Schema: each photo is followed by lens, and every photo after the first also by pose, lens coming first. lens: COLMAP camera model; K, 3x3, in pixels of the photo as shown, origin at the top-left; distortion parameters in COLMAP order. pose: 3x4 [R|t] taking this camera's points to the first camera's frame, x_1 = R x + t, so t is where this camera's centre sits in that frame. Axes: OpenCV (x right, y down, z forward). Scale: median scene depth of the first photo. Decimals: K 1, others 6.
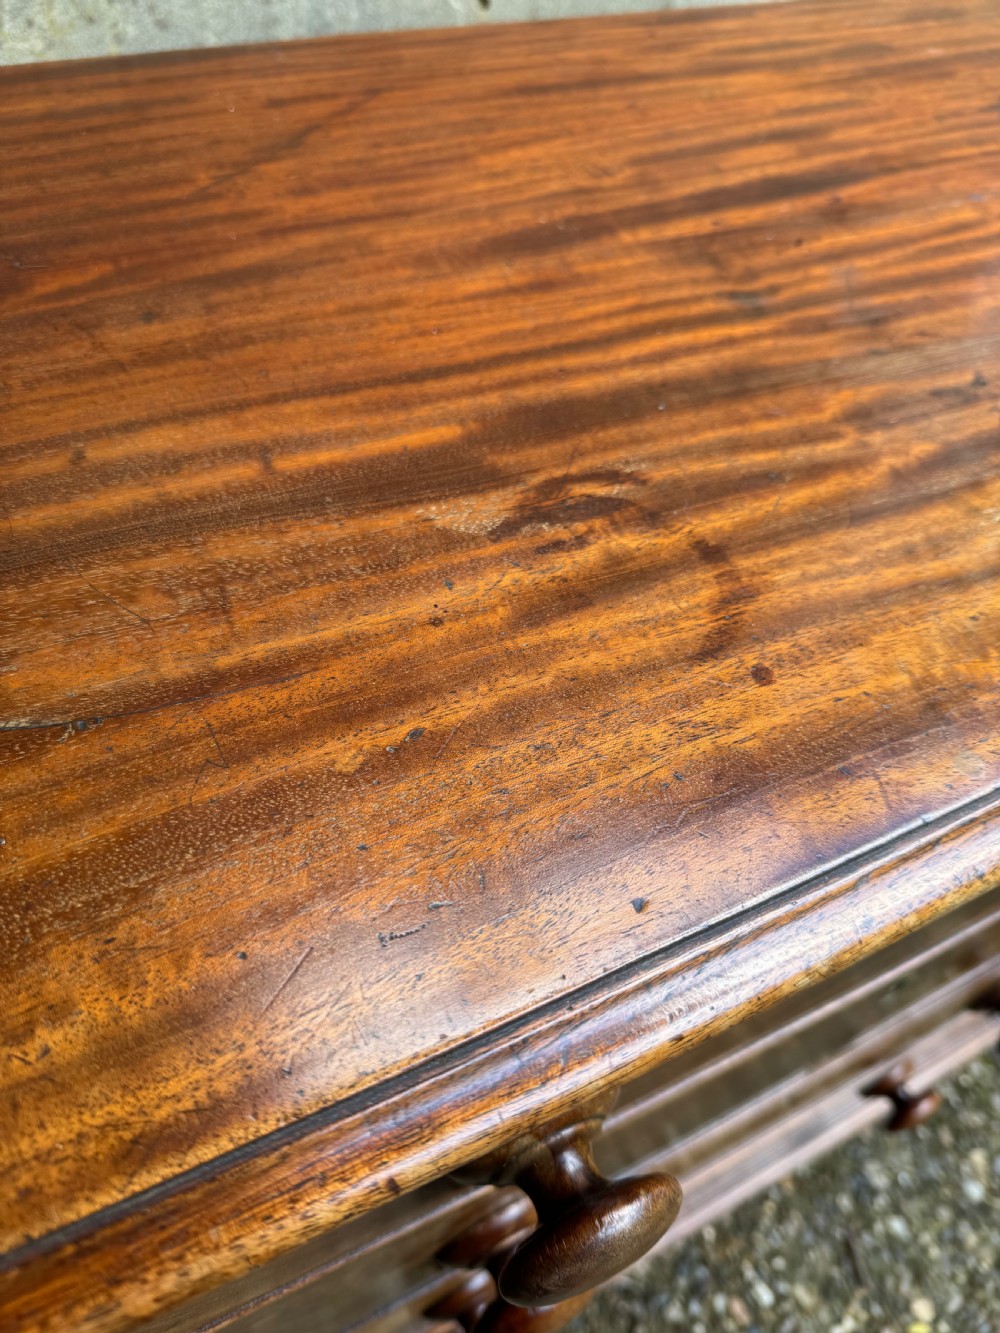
lens RADIAL K [[993.8, 0, 497.9], [0, 993.8, 679.6], [0, 0, 1]] dist [-0.049671, 0.016305]
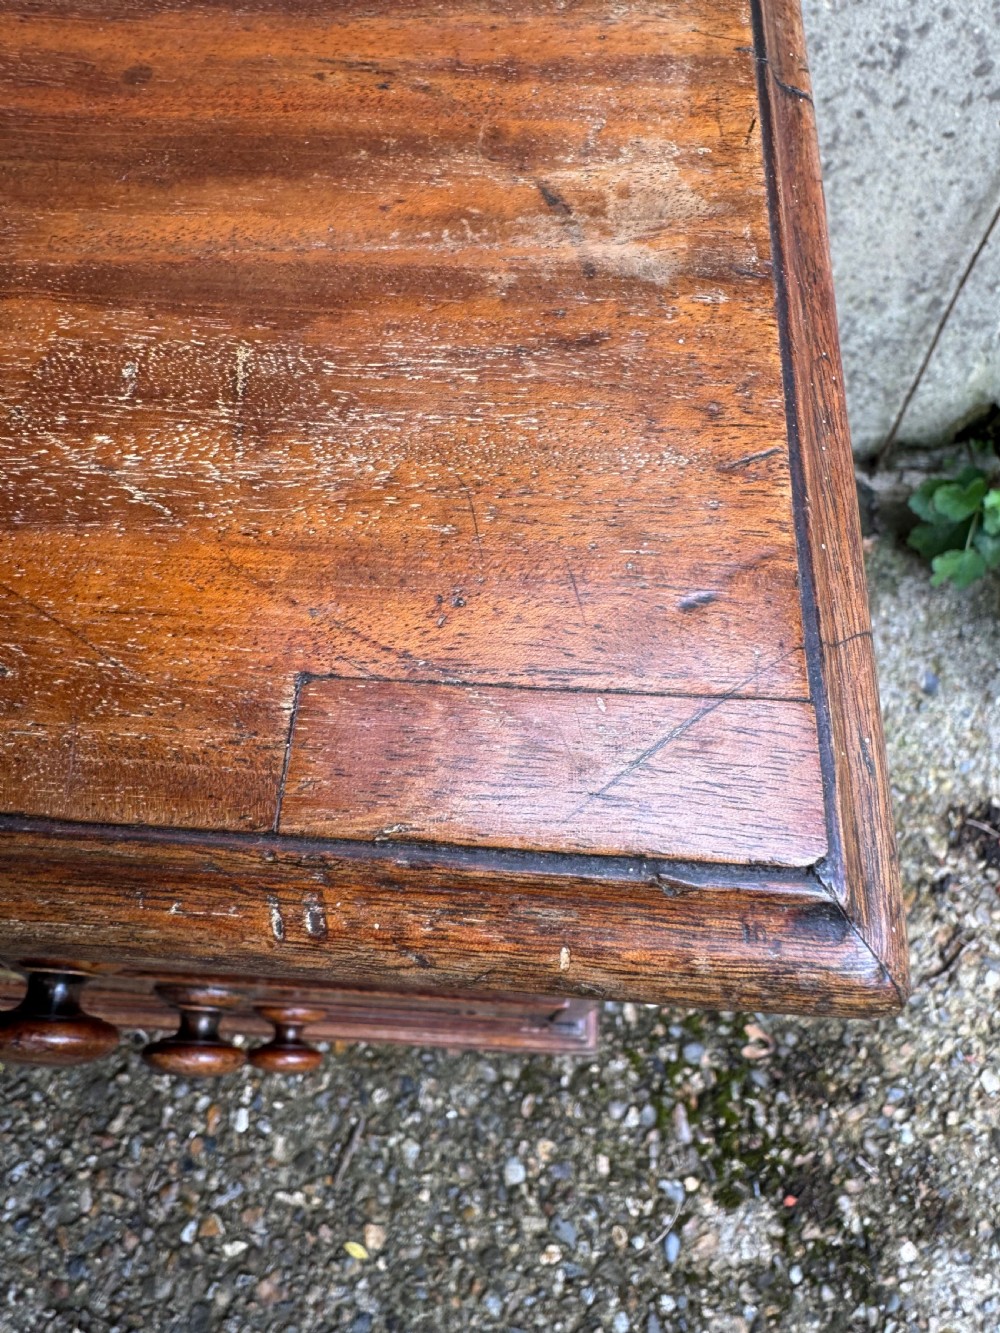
lens RADIAL K [[957.2, 0, 497.9], [0, 957.2, 599.0], [0, 0, 1]] dist [-0.006780, -0.010110]
pose [[0.858431, 0.407879, -0.311017, 1.574763], [-0.335280, 0.905083, 0.261558, -0.490934], [0.388180, -0.120251, 0.913705, 0.790050]]
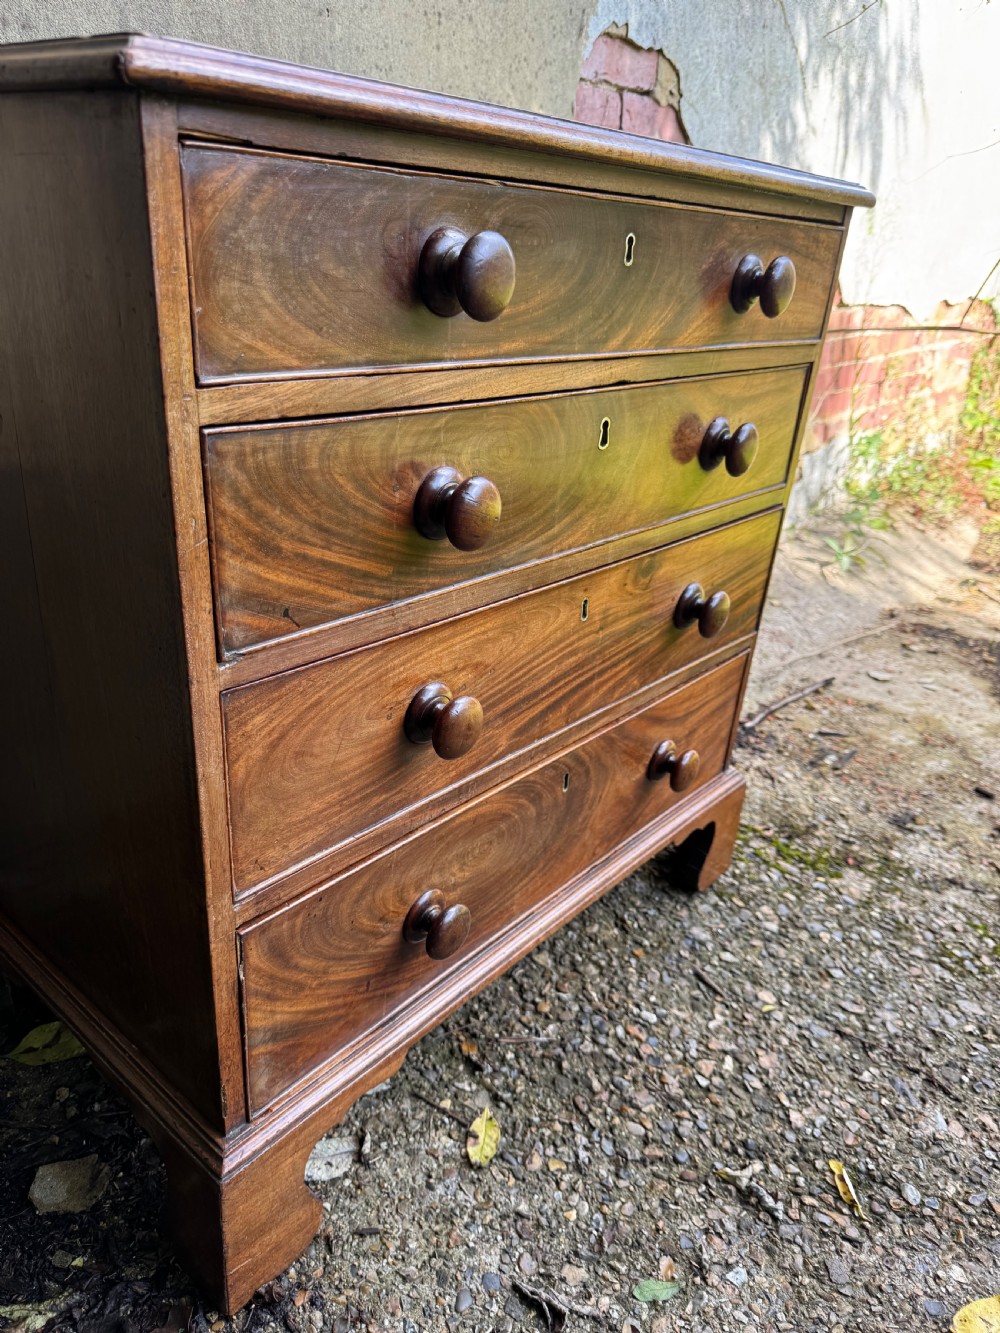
lens RADIAL K [[957.2, 0, 507.0], [0, 957.2, 673.8], [0, 0, 1]] dist [-0.006780, -0.010110]
pose [[0.928037, -0.170604, 0.331120, -0.590618], [0.287434, 0.893397, -0.345289, 1.664646], [-0.236914, 0.415616, 0.878143, -0.510442]]
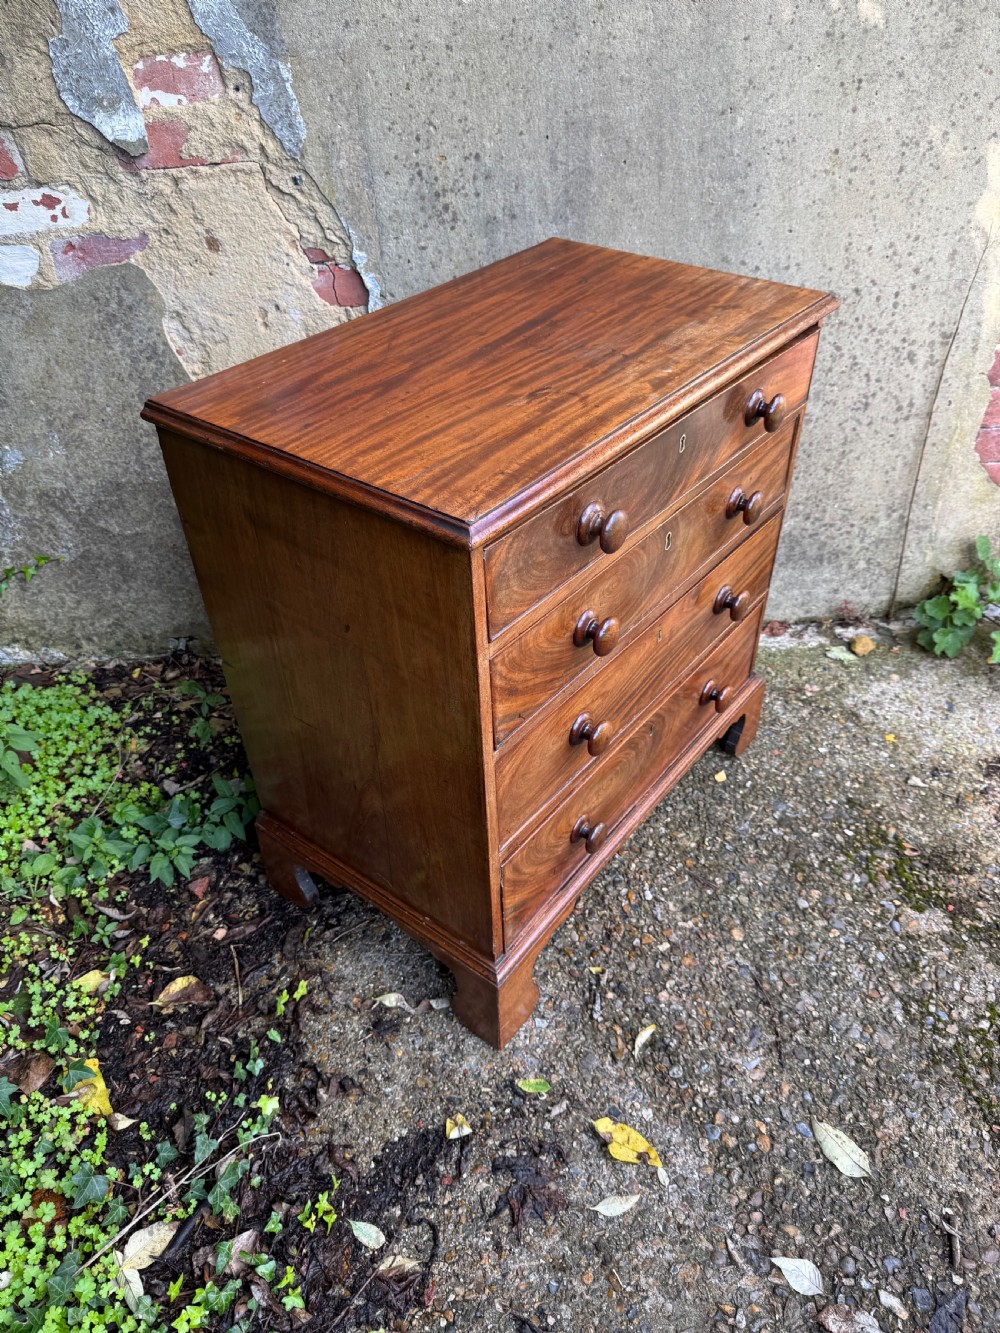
lens RADIAL K [[957.2, 0, 500.7], [0, 957.2, 679.9], [0, 0, 1]] dist [-0.006780, -0.010110]
pose [[0.894312, 0.181617, -0.408927, 1.845264], [-0.263281, 0.952553, -0.152730, 1.614697], [0.361786, 0.244251, 0.899696, -2.146745]]
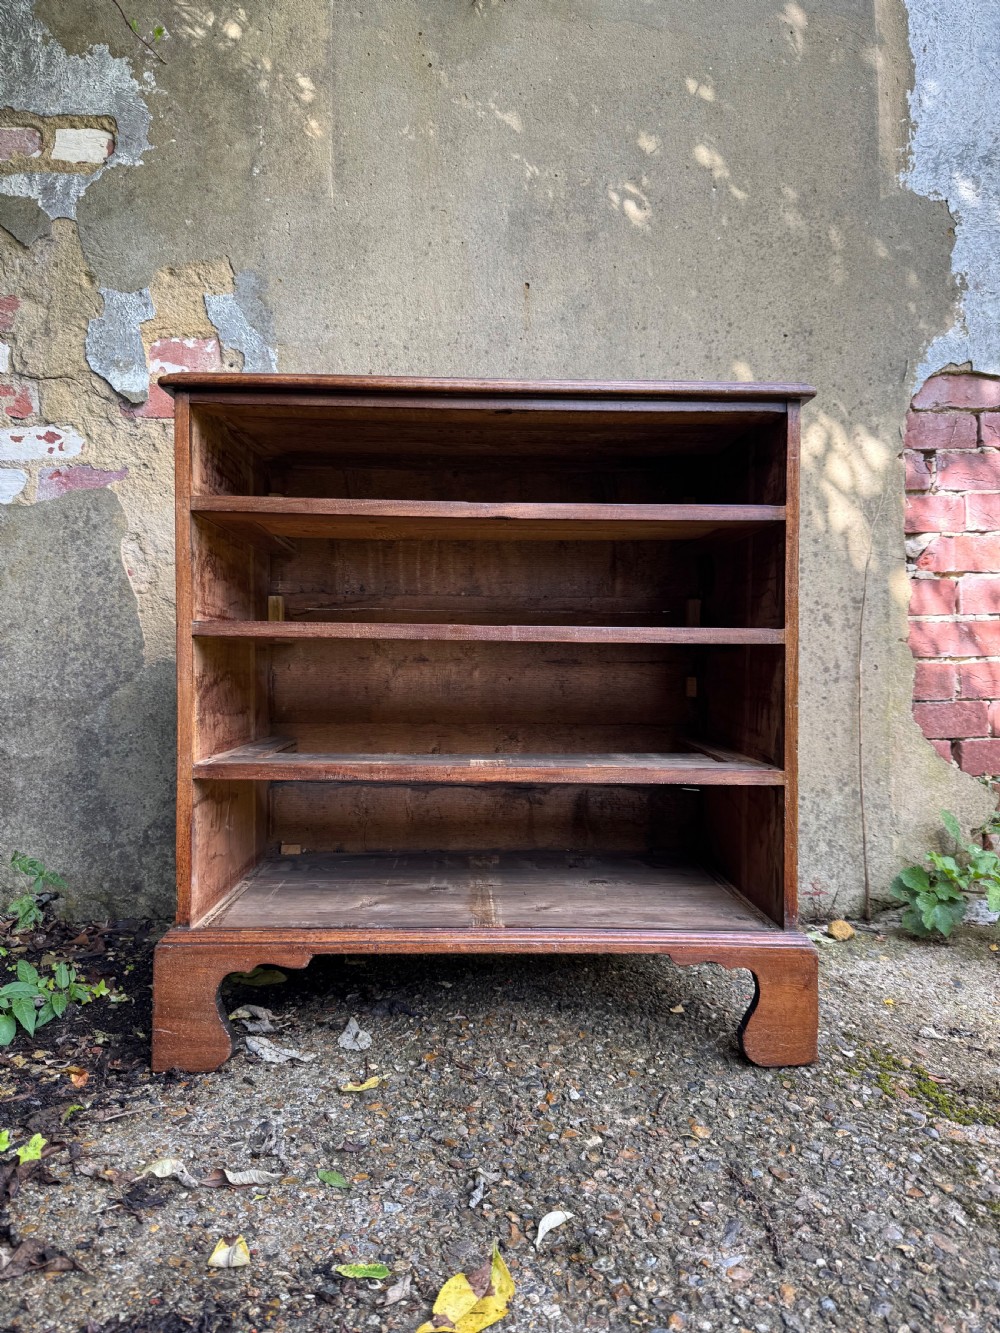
lens RADIAL K [[957.2, 0, 496.8], [0, 957.2, 667.0], [0, 0, 1]] dist [-0.006780, -0.010110]
pose [[0.896522, -0.071150, -0.437247, 2.081162], [-0.297498, 0.634639, -0.713252, 3.255017], [0.328242, 0.769527, 0.547801, -0.379543]]
